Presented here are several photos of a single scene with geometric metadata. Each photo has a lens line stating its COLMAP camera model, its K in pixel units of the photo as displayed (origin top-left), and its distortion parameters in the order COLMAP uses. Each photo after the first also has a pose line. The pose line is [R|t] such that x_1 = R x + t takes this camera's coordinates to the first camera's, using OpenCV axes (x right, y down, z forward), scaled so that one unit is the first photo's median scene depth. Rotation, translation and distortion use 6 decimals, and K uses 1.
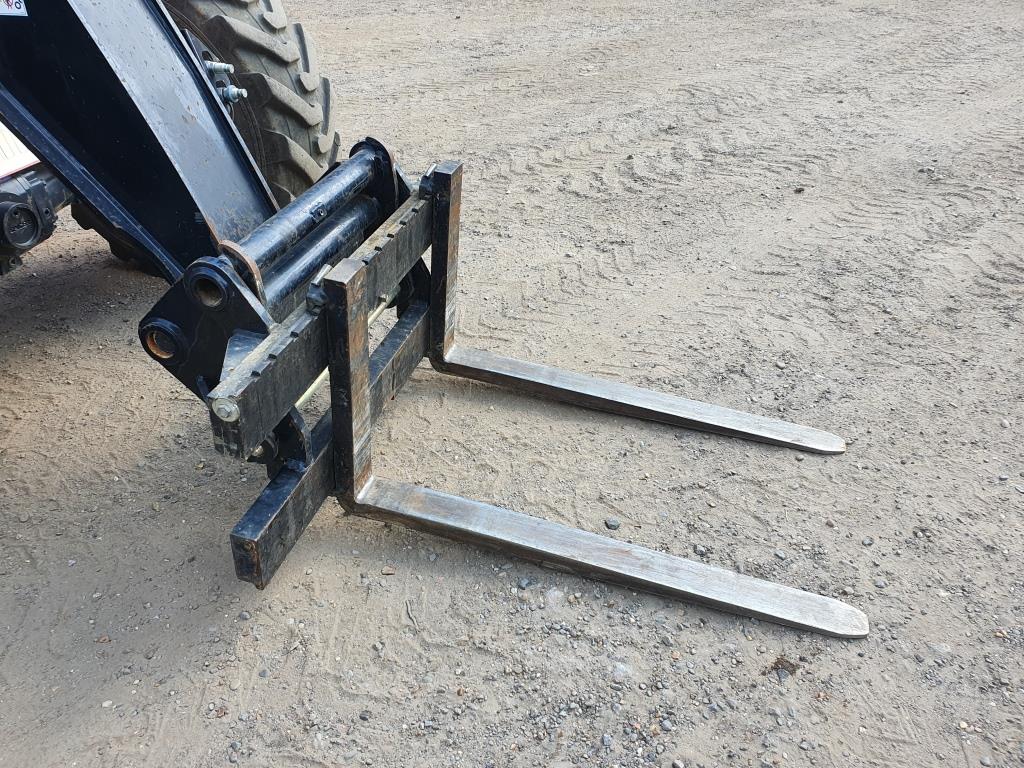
lens RADIAL K [[838.9, 0, 512.0], [0, 838.9, 384.0], [0, 0, 1]] dist [-0.024964, 0.096447]
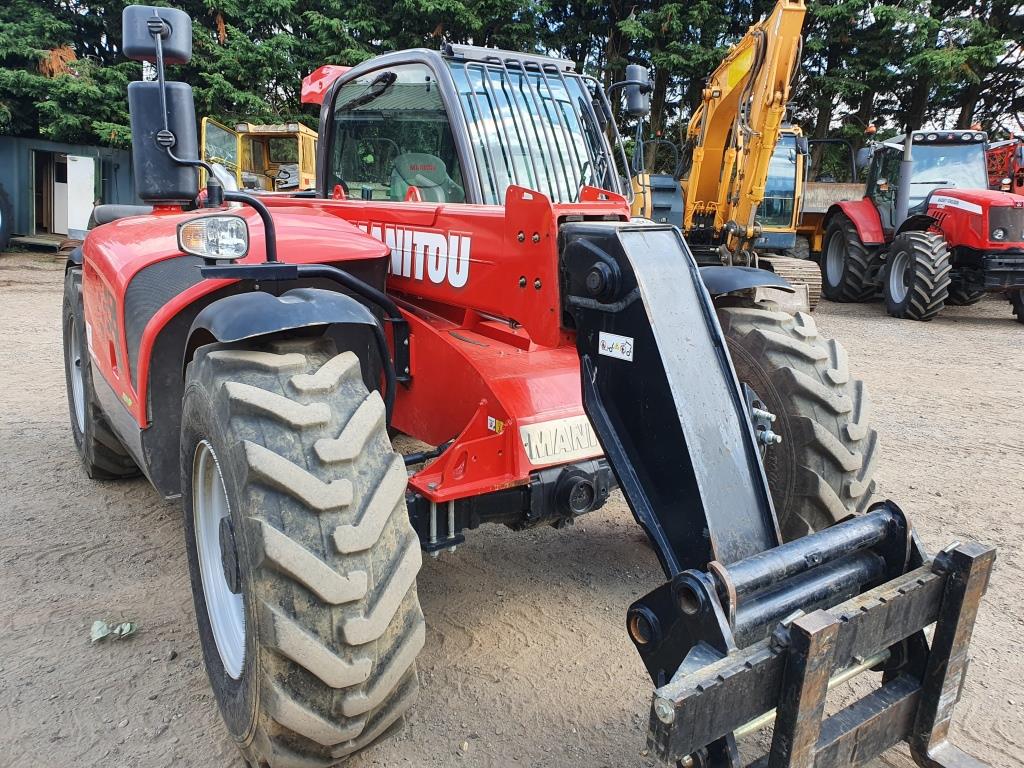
lens RADIAL K [[862.3, 0, 512.0], [0, 862.3, 384.0], [0, 0, 1]] dist [-0.135145, 0.274280]
pose [[0.779079, 0.168122, -0.603962, 0.071788], [-0.366810, 0.903502, -0.221663, -0.026225], [0.508415, 0.394232, 0.765569, -0.077222]]
